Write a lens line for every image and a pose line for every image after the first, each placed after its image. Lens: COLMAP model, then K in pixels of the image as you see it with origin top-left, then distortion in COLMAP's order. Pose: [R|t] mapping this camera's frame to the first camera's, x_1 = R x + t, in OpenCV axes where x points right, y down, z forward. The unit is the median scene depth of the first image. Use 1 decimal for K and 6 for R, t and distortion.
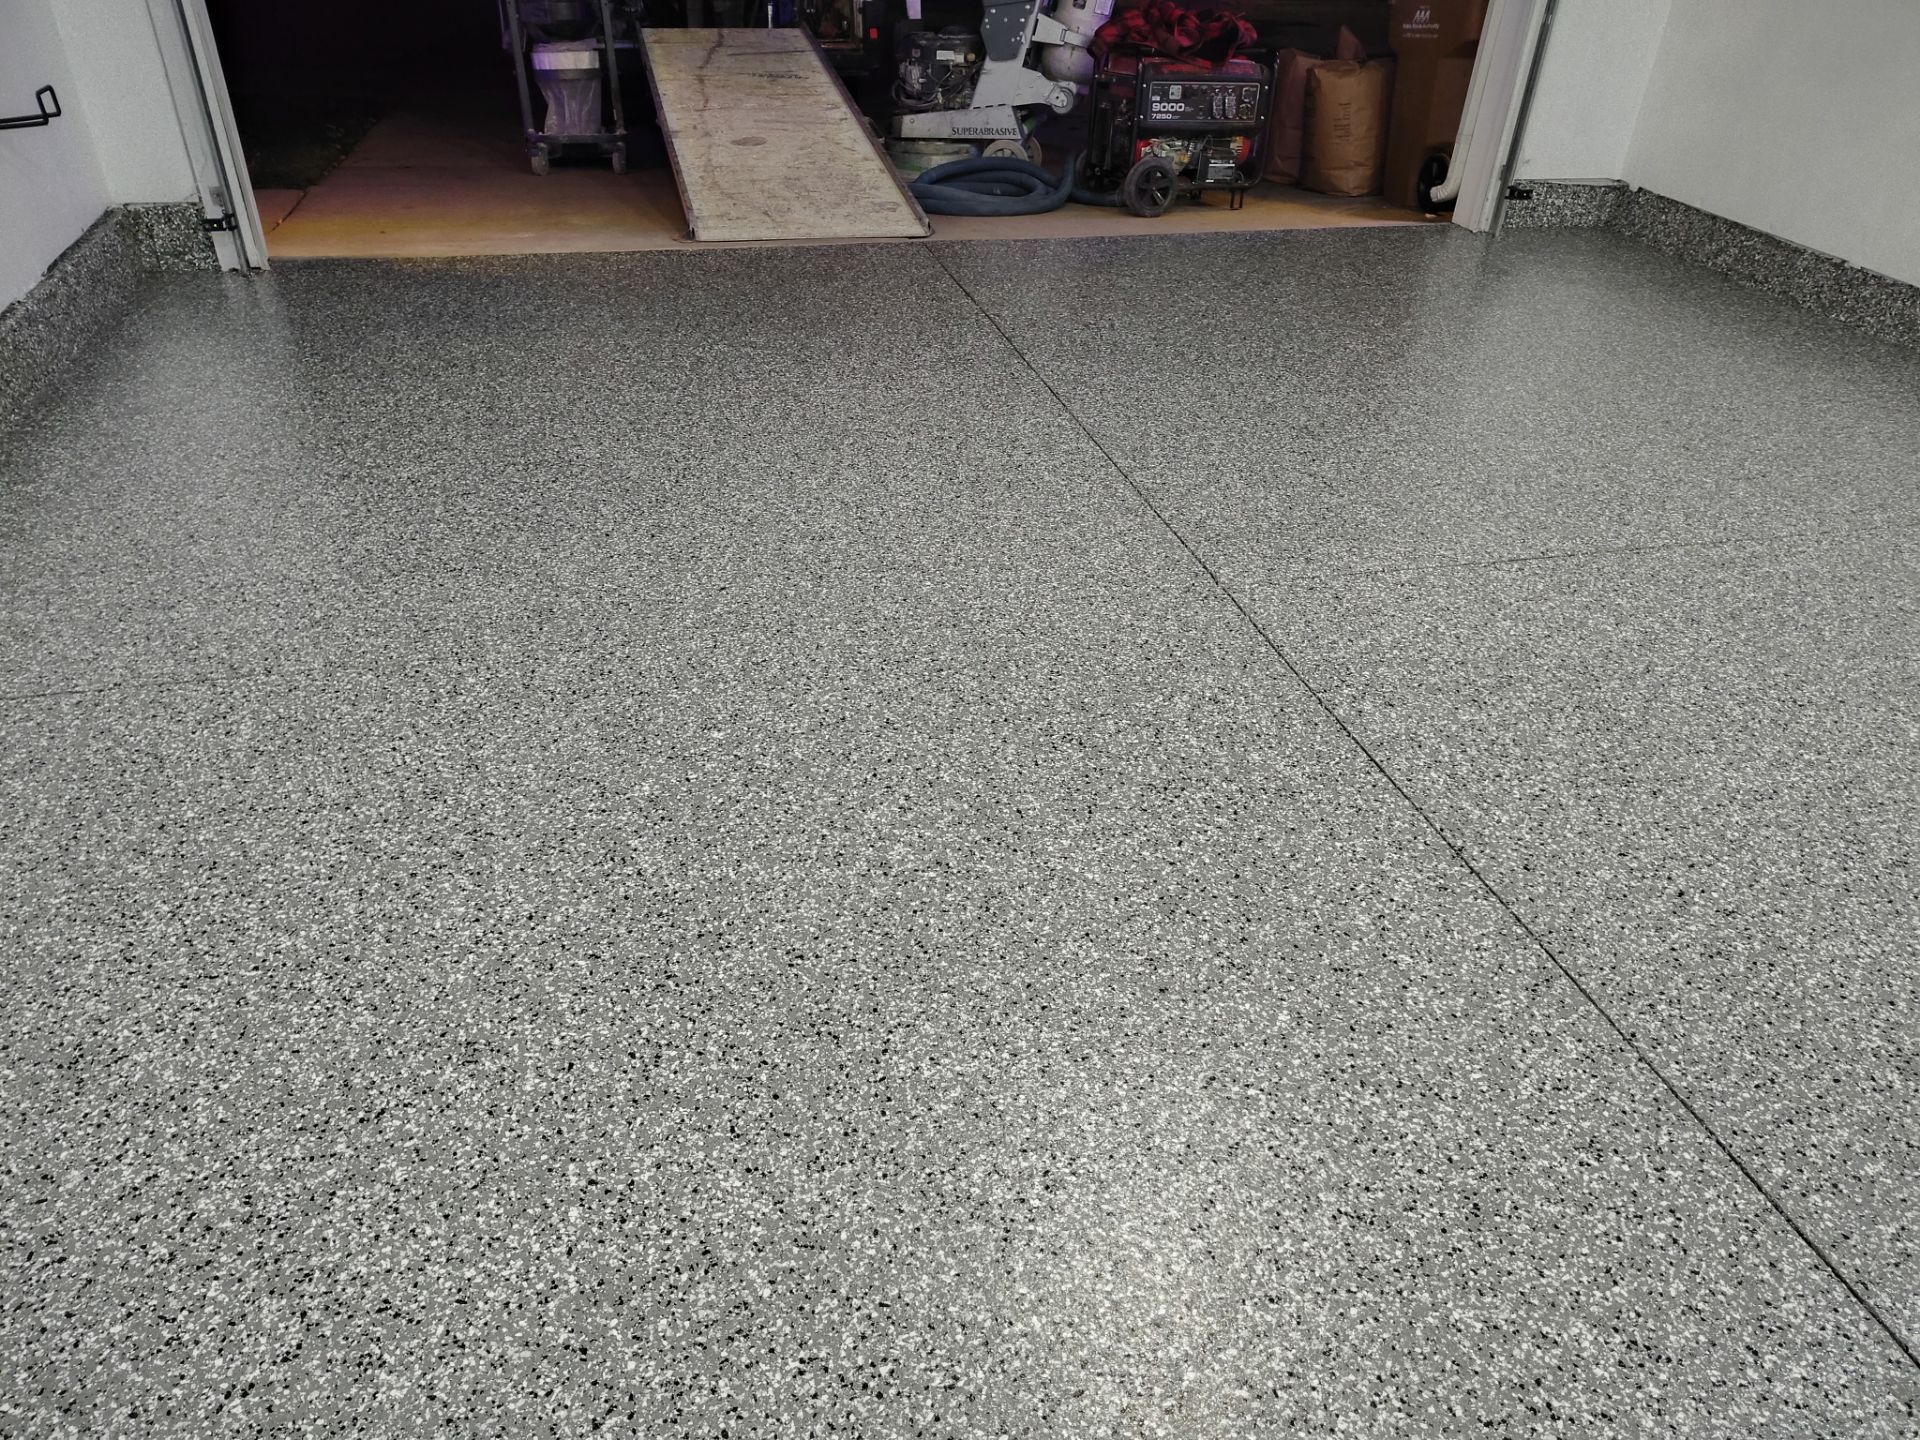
lens RADIAL K [[1317.9, 0, 961.3], [0, 1317.9, 730.6], [0, 0, 1]] dist [0.049146, -0.059022]
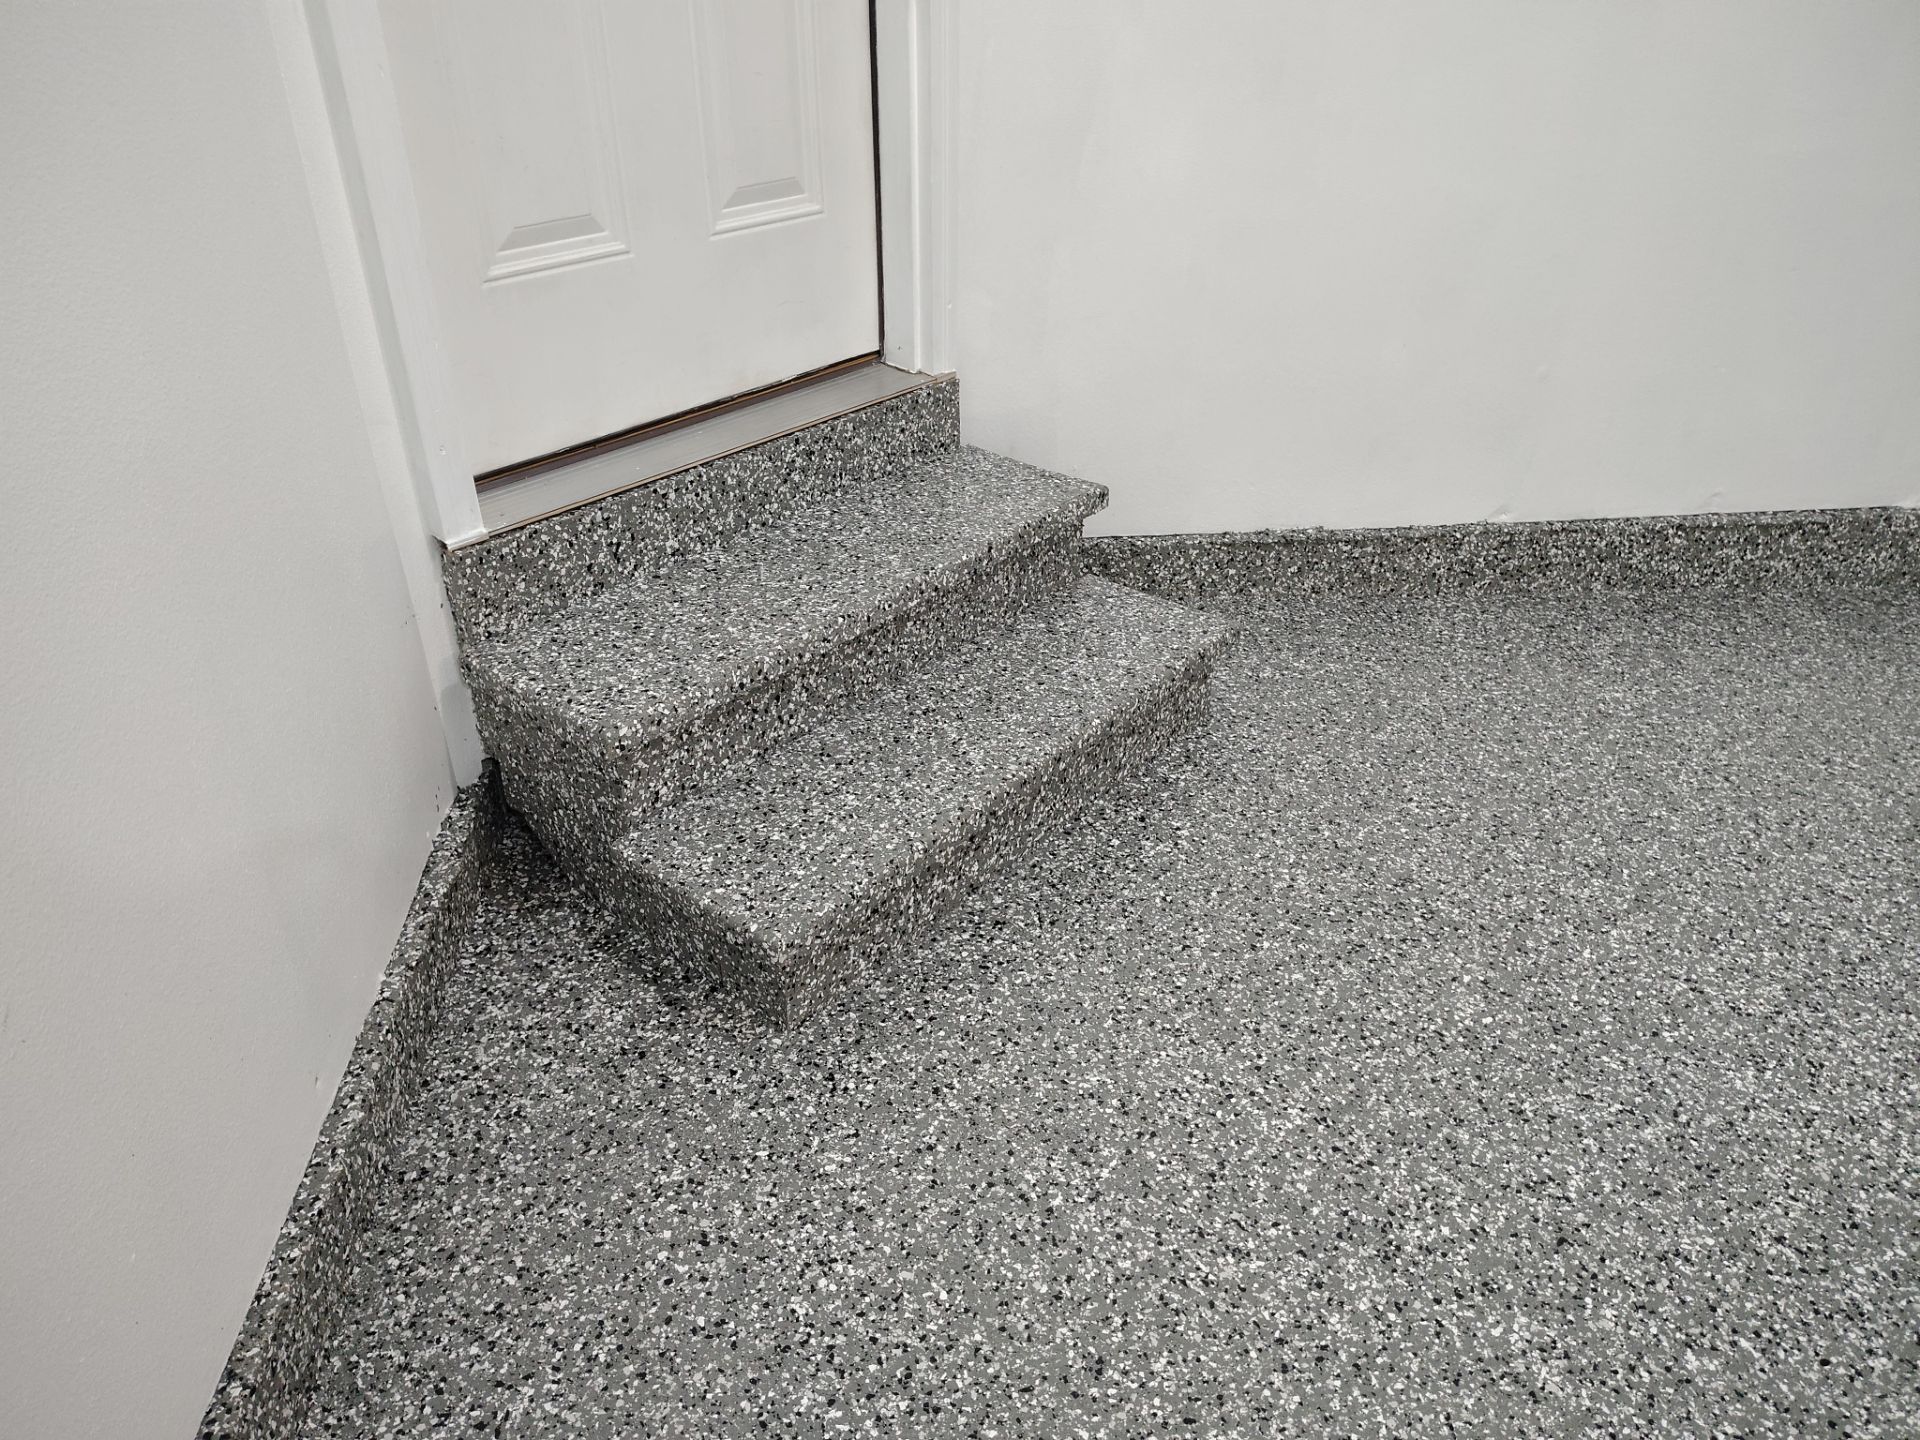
lens RADIAL K [[1317.9, 0, 959.9], [0, 1317.9, 732.7], [0, 0, 1]] dist [0.049146, -0.059022]
pose [[-0.153599, 0.490659, -0.857707, 0.228551], [-0.569217, 0.665585, 0.482689, 0.074841], [0.807713, 0.562362, 0.177058, 0.071439]]
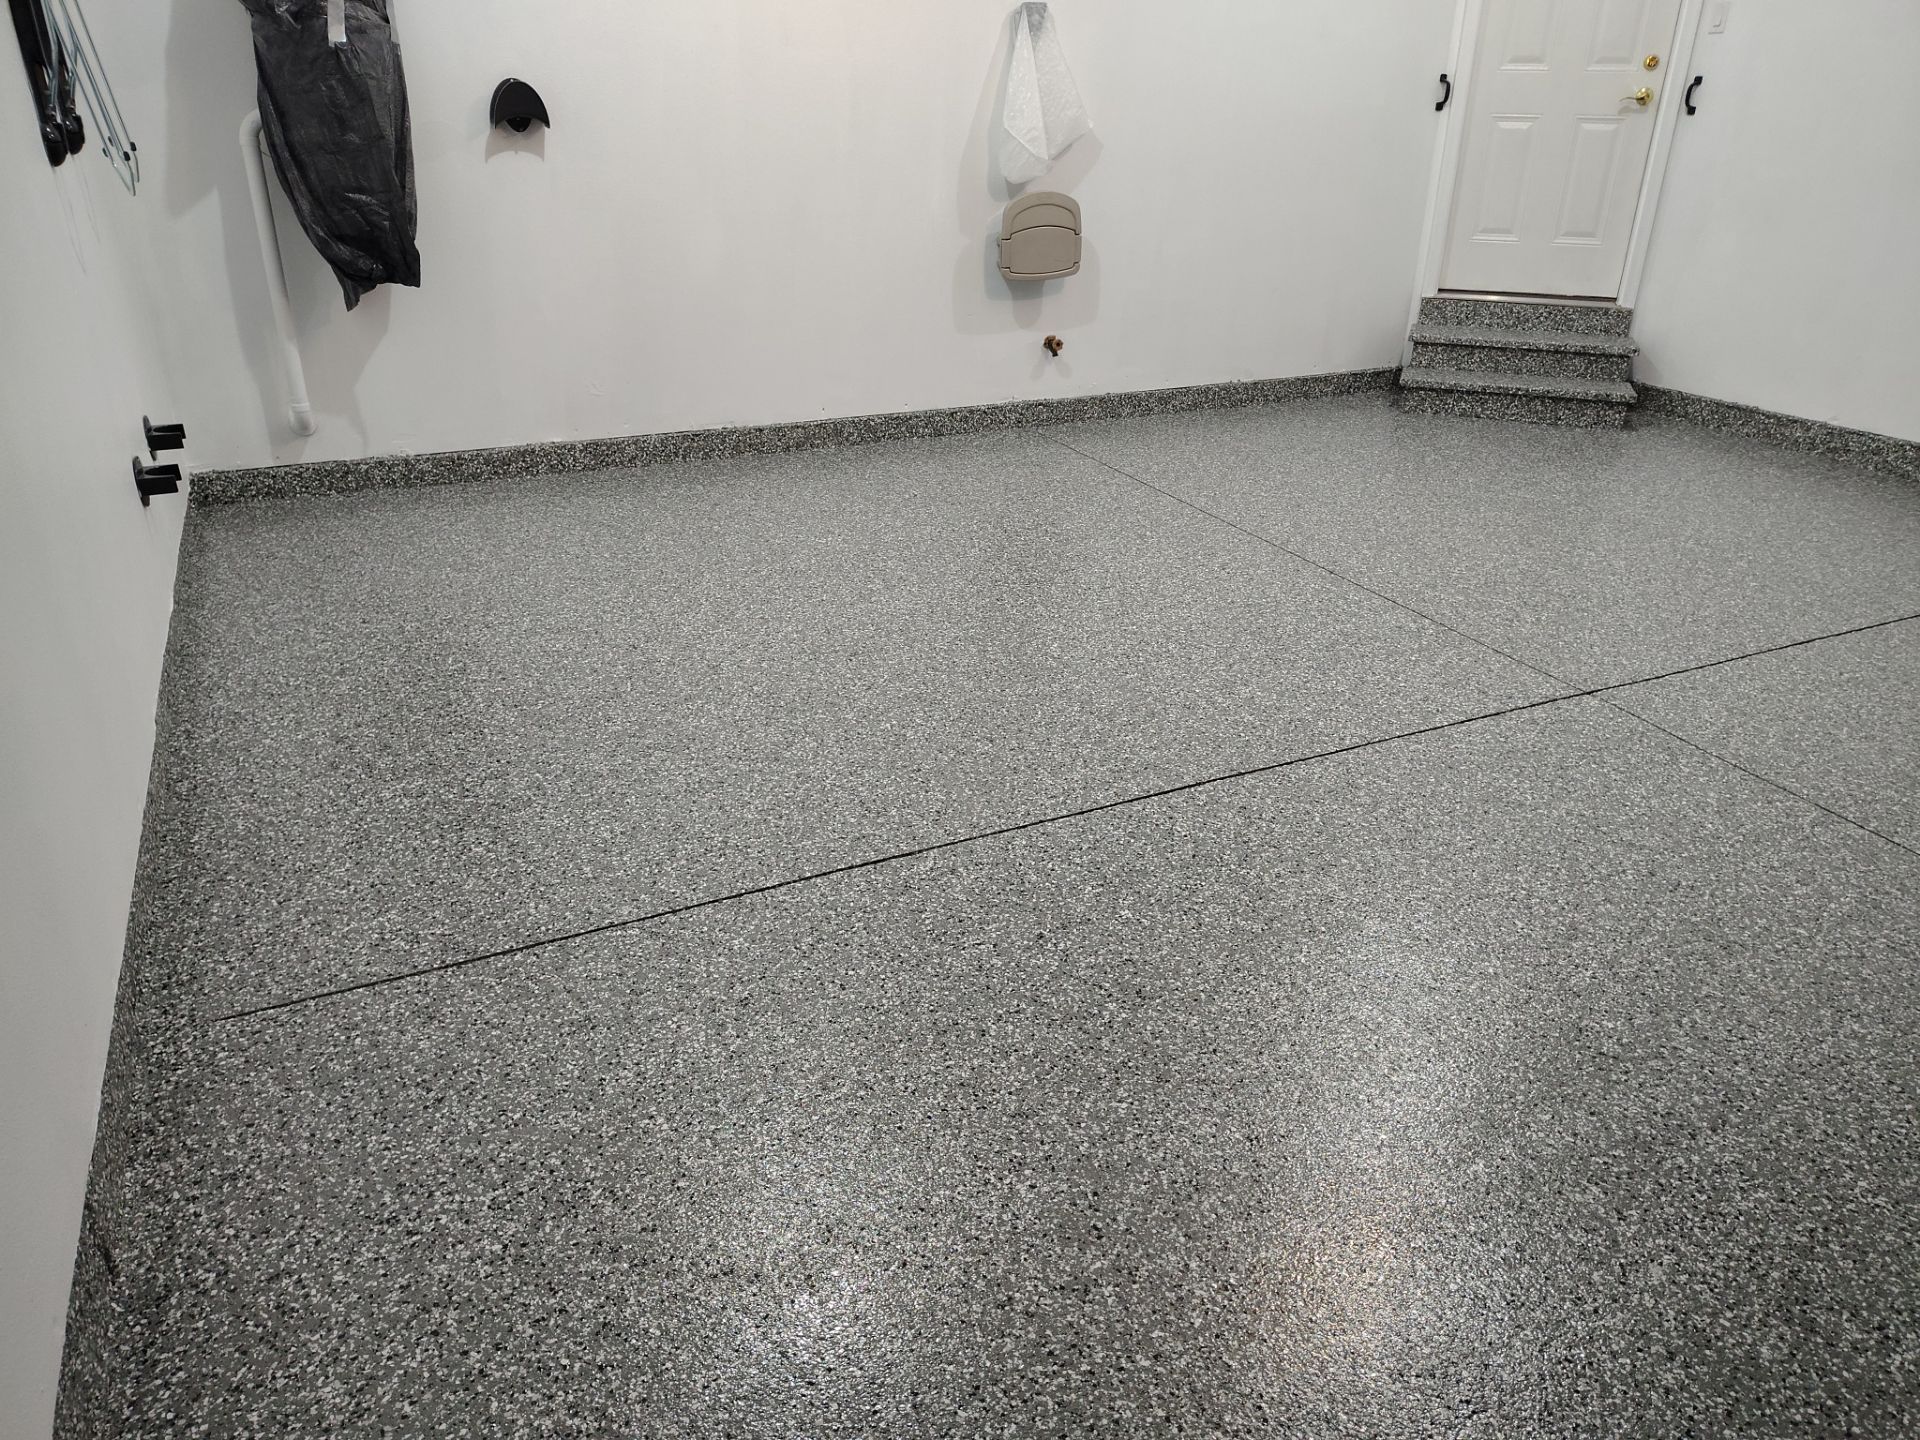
lens RADIAL K [[1317.9, 0, 967.8], [0, 1317.9, 743.3], [0, 0, 1]] dist [0.049146, -0.059022]
pose [[-0.978114, 0.043667, -0.203435, 1.029953], [-0.155435, 0.496631, 0.853931, -1.063896], [0.138321, 0.866863, -0.478974, 1.644616]]
